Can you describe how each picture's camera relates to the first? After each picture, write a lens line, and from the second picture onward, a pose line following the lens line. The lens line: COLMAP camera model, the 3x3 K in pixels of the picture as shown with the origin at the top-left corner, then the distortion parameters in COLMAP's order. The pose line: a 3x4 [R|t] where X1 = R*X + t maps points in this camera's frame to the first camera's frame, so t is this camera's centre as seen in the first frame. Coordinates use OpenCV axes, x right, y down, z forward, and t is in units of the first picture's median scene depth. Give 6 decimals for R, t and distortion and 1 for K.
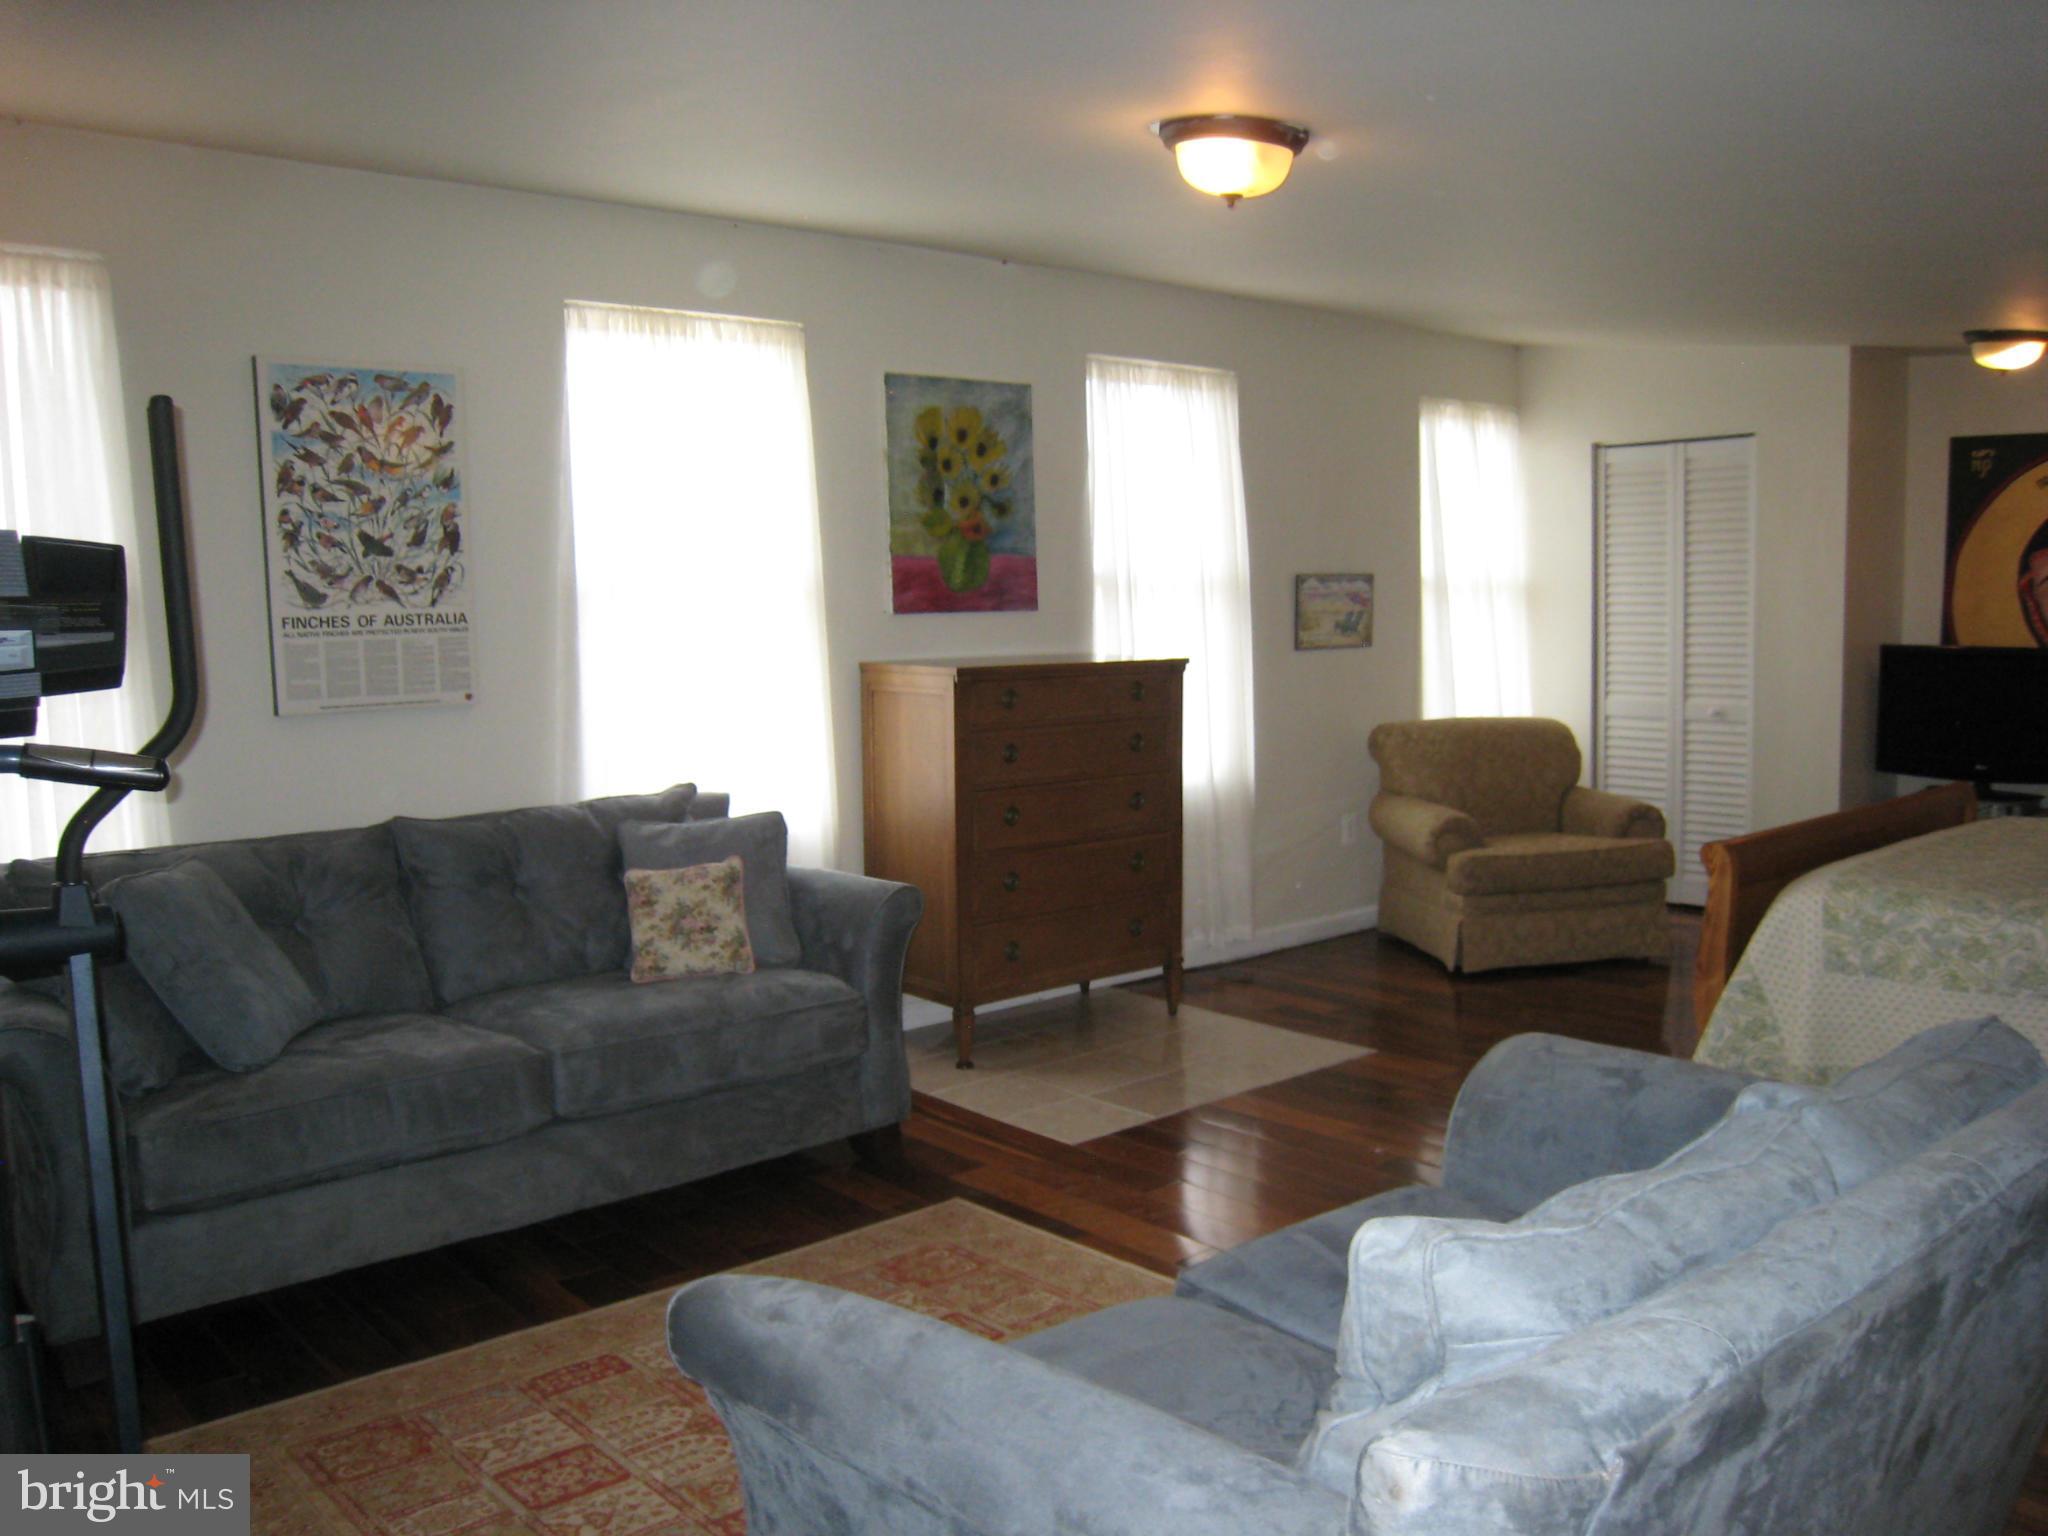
lens RADIAL K [[1695.4, 0, 1025.0], [0, 1695.4, 778.8], [0, 0, 1]] dist [-0.138292, 0.079810]
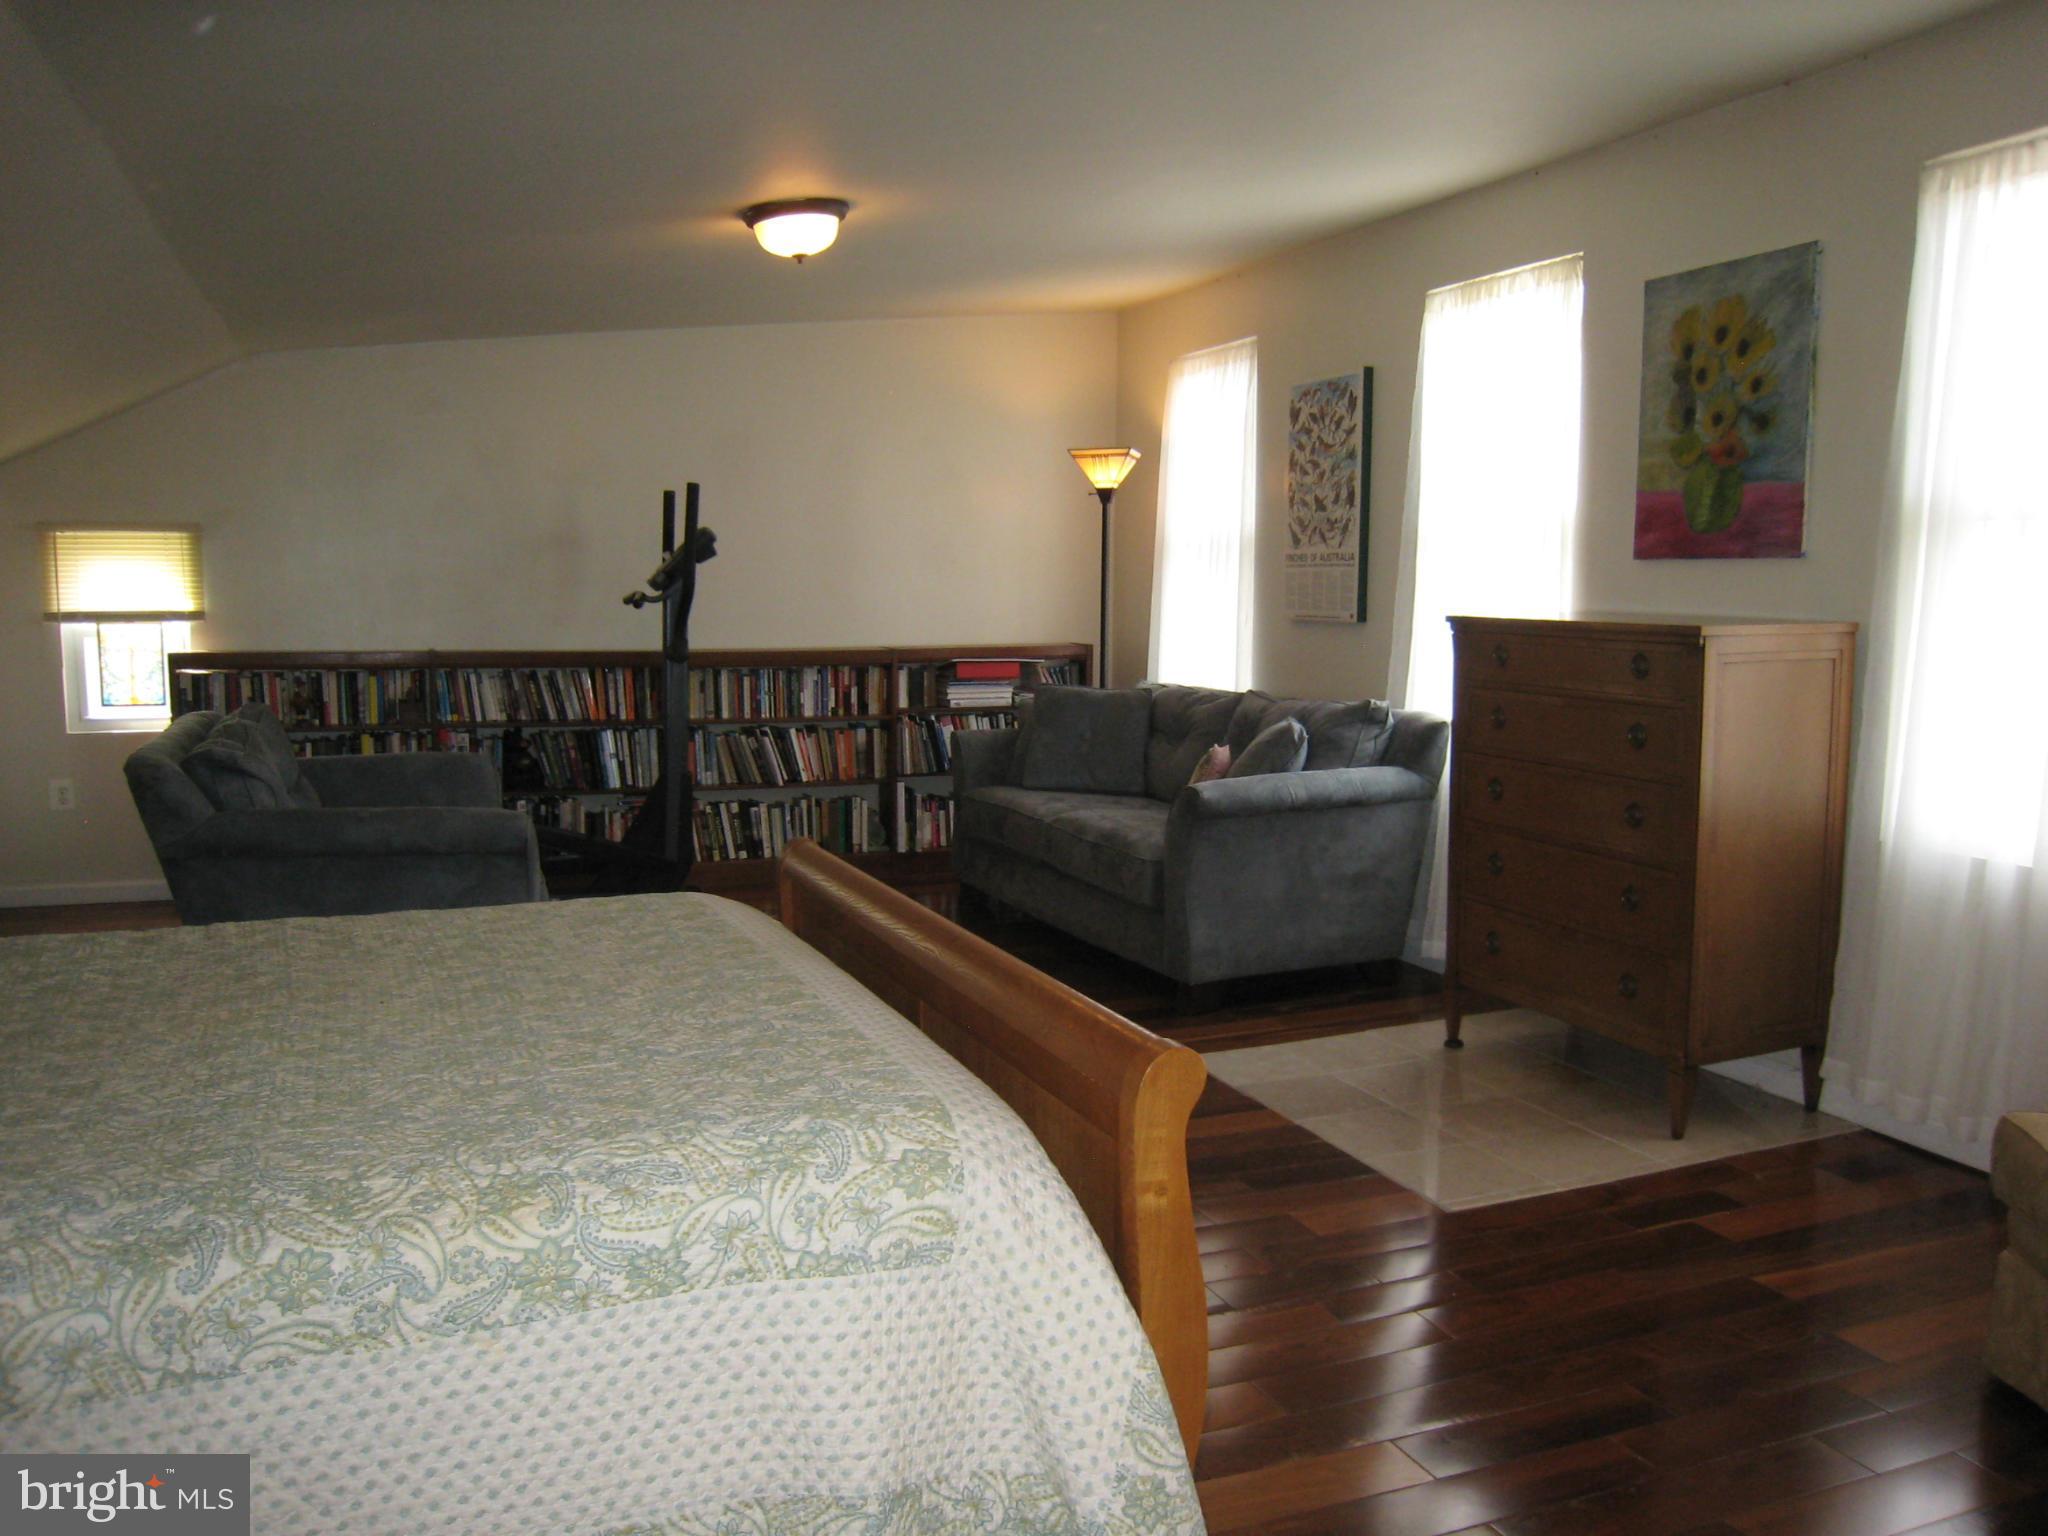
lens RADIAL K [[1622.1, 0, 1024.7], [0, 1622.1, 762.0], [0, 0, 1]] dist [-0.064323, 0.002065]
pose [[-0.325142, 0.120638, -0.937939, 0.809299], [-0.099237, 0.982001, 0.160706, -0.096298], [0.940444, 0.145331, -0.307318, 0.968922]]
